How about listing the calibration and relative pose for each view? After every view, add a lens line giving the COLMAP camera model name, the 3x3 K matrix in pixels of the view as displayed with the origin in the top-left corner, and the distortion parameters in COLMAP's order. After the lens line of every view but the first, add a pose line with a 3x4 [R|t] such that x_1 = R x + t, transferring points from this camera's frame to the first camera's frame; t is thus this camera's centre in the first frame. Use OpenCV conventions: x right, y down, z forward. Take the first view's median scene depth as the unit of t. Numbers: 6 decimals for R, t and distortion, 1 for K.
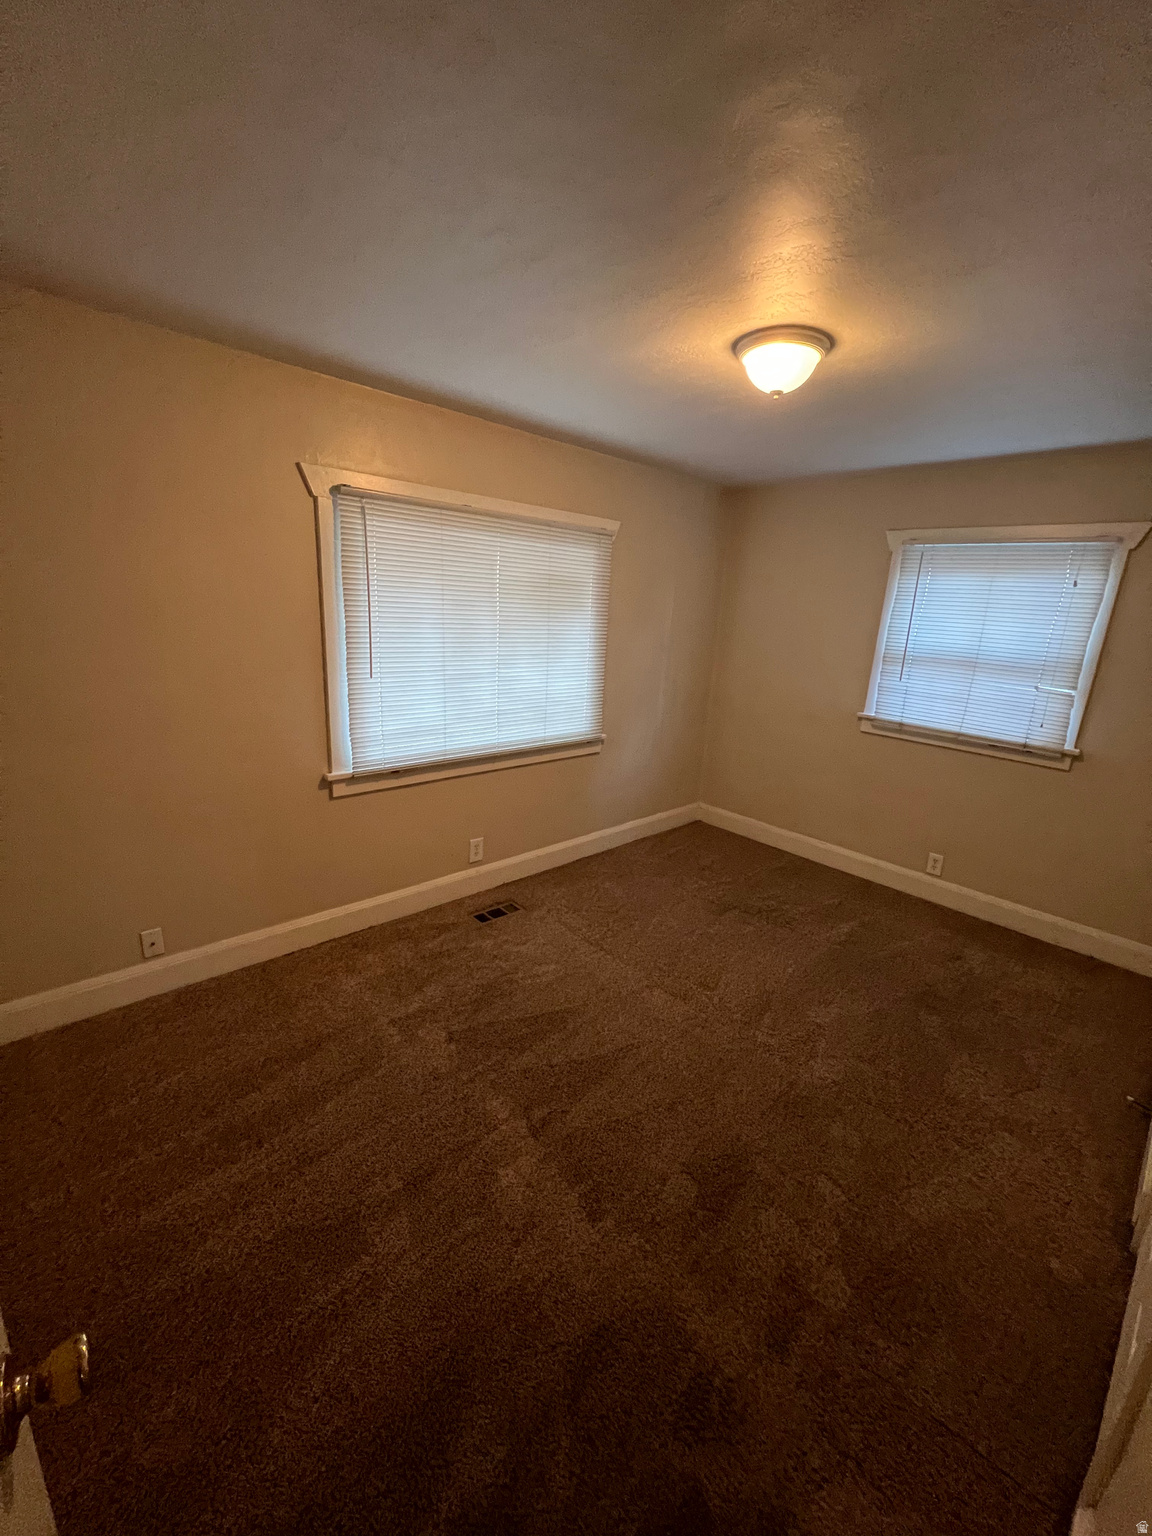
lens RADIAL K [[613.5, 0, 583.0], [0, 613.5, 764.5], [0, 0, 1]] dist [-0.003395, 0.000279]
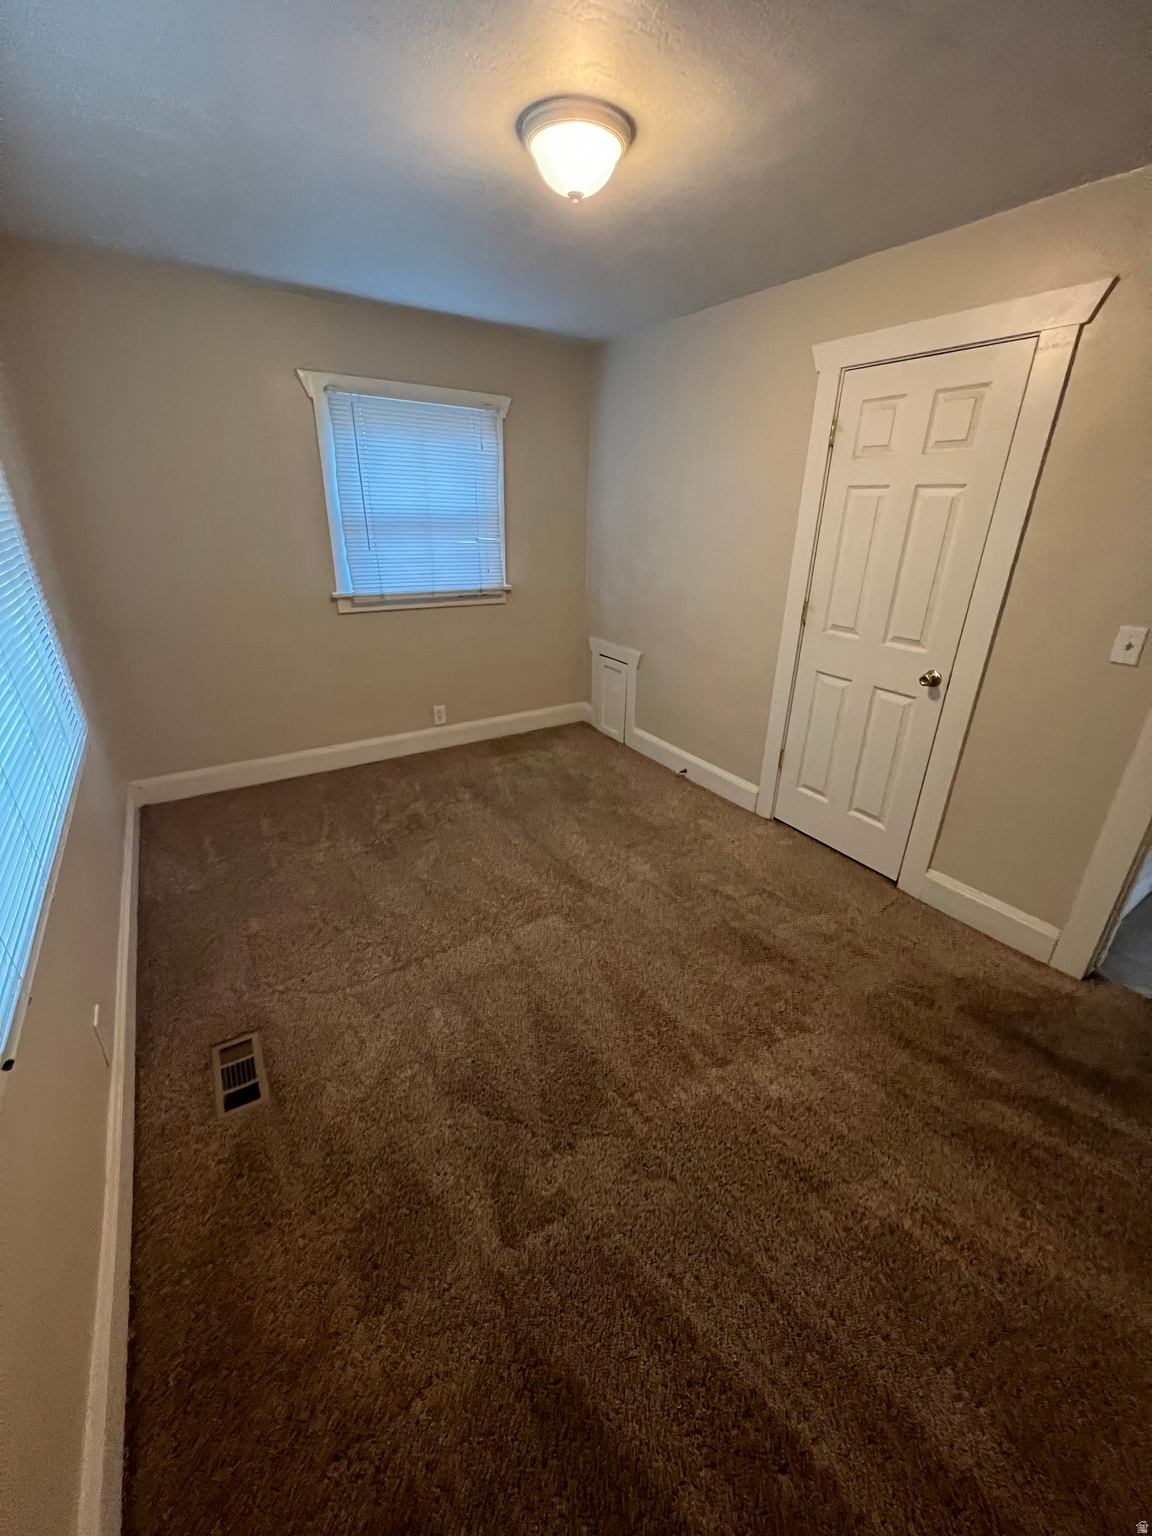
lens RADIAL K [[613.5, 0, 583.0], [0, 613.5, 764.5], [0, 0, 1]] dist [-0.003395, 0.000279]
pose [[0.177644, -0.431433, 0.884482, -0.450760], [0.240865, 0.890502, 0.385993, -0.139510], [-0.954163, 0.144471, 0.262109, 0.524944]]
